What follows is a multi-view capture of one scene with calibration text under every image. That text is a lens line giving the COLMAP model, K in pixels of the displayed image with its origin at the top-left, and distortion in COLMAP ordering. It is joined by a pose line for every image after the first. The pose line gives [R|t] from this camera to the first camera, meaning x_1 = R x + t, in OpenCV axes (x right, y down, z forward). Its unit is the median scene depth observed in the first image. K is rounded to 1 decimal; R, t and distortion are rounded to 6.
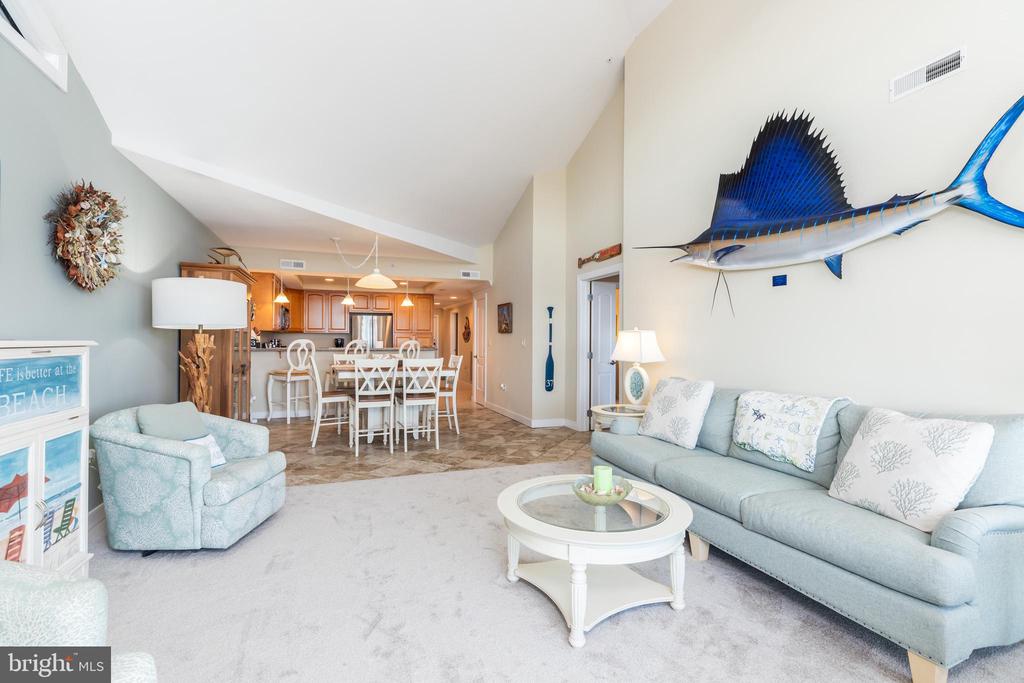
lens RADIAL K [[460.6, 0, 519.1], [0, 460.6, 340.0], [0, 0, 1]] dist [0.001553, -0.001393]
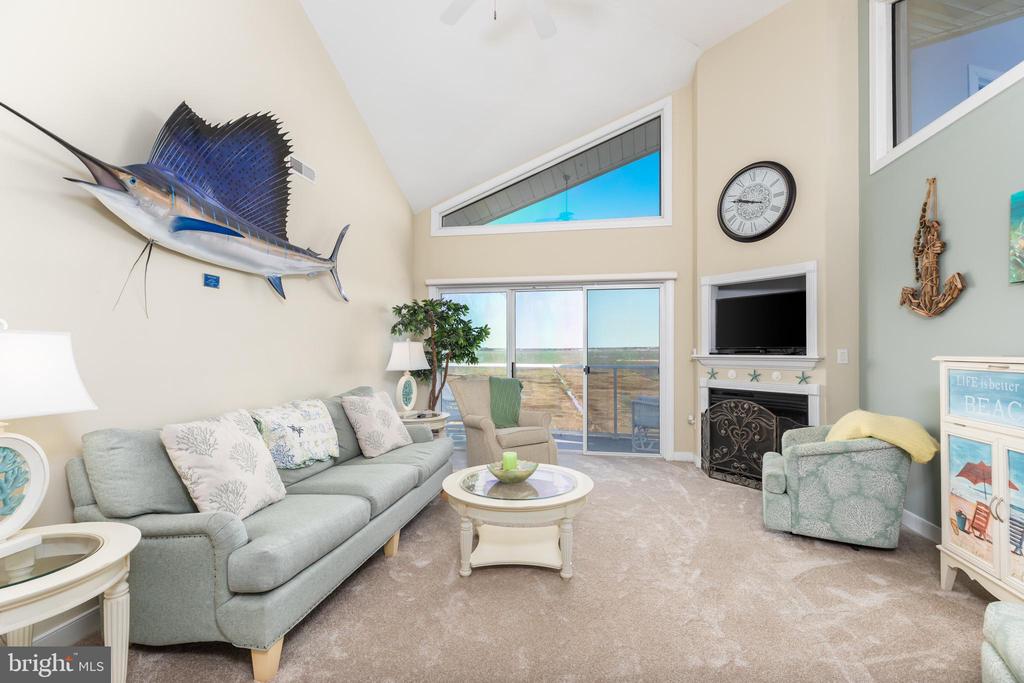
lens RADIAL K [[460.6, 0, 510.8], [0, 460.6, 347.3], [0, 0, 1]] dist [0.001553, -0.001393]
pose [[-0.848489, -0.001766, 0.529210, -0.398592], [-0.002902, 0.999995, -0.001316, -0.011307], [-0.529205, -0.002652, -0.848490, 1.679771]]
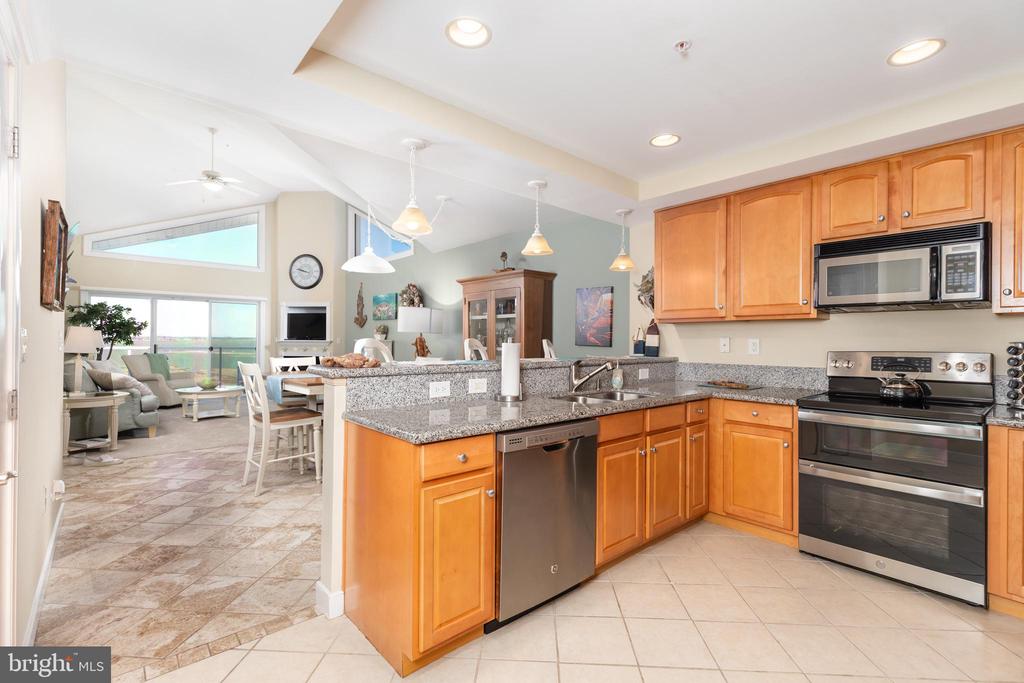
lens RADIAL K [[460.6, 0, 514.4], [0, 460.6, 338.9], [0, 0, 1]] dist [0.001553, -0.001393]
pose [[-0.938690, -0.014321, -0.344465, -0.560480], [-0.013058, 0.999897, -0.005987, 0.001206], [0.344515, -0.001122, -0.938780, 3.770119]]
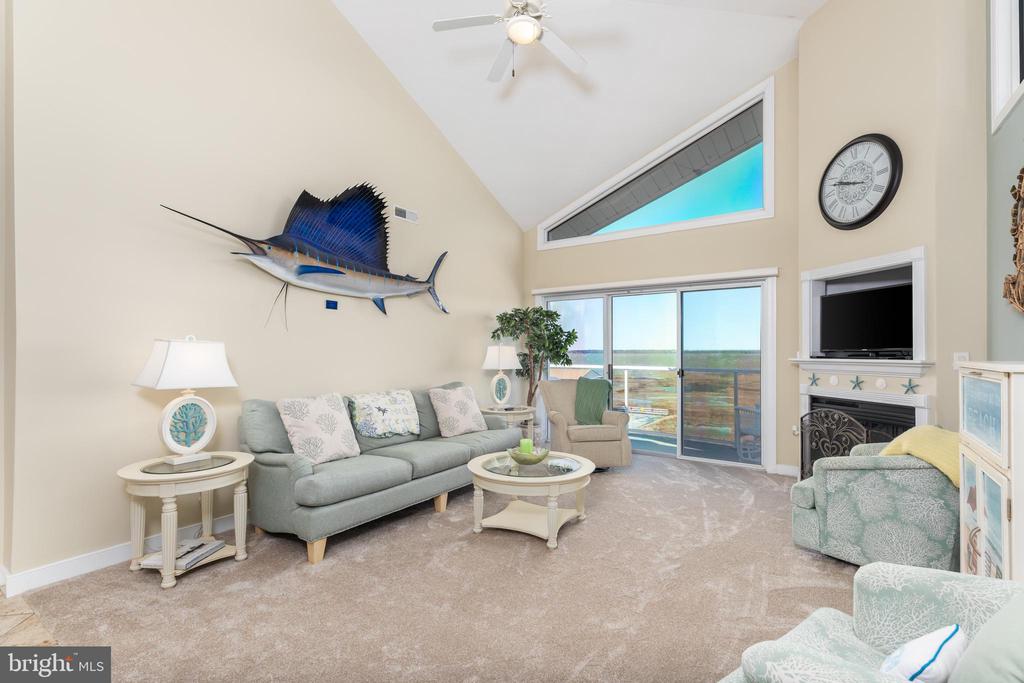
lens RADIAL K [[460.6, 0, 507.1], [0, 460.6, 348.4], [0, 0, 1]] dist [0.001553, -0.001393]
pose [[-0.554625, 0.000621, 0.832100, -0.836966], [-0.002919, 0.999992, -0.002692, -0.013727], [-0.832096, -0.003922, -0.554618, 1.523853]]
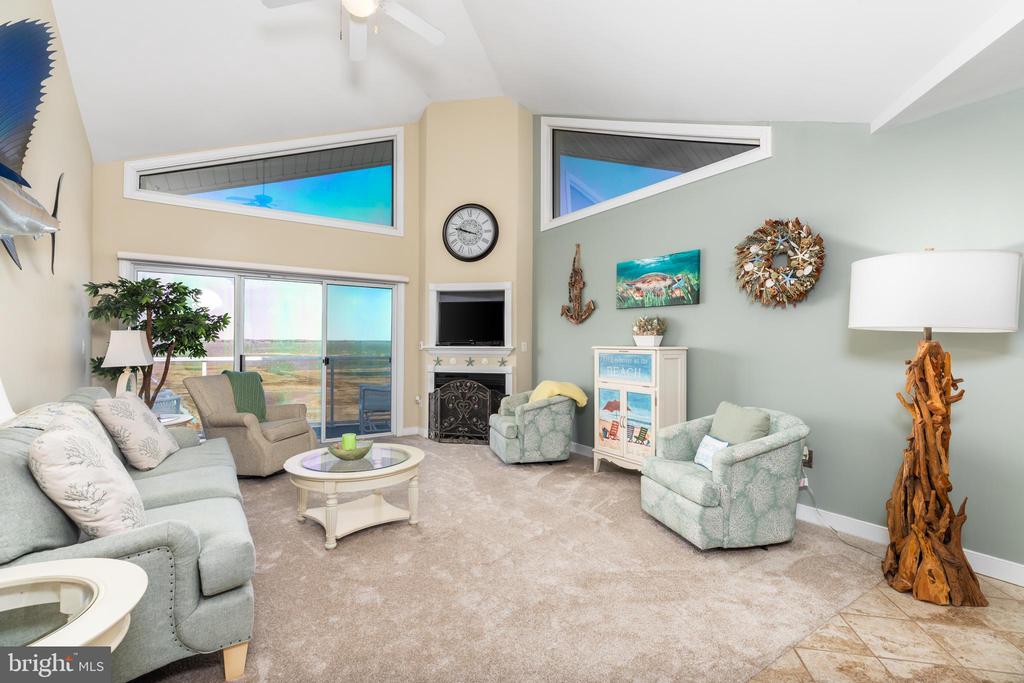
lens RADIAL K [[460.6, 0, 512.2], [0, 460.6, 340.2], [0, 0, 1]] dist [0.001553, -0.001393]
pose [[-0.975499, -0.010653, -0.219745, 0.006103], [-0.009538, 0.999936, -0.006134, -0.006437], [0.219796, -0.003888, -0.975538, 2.012283]]
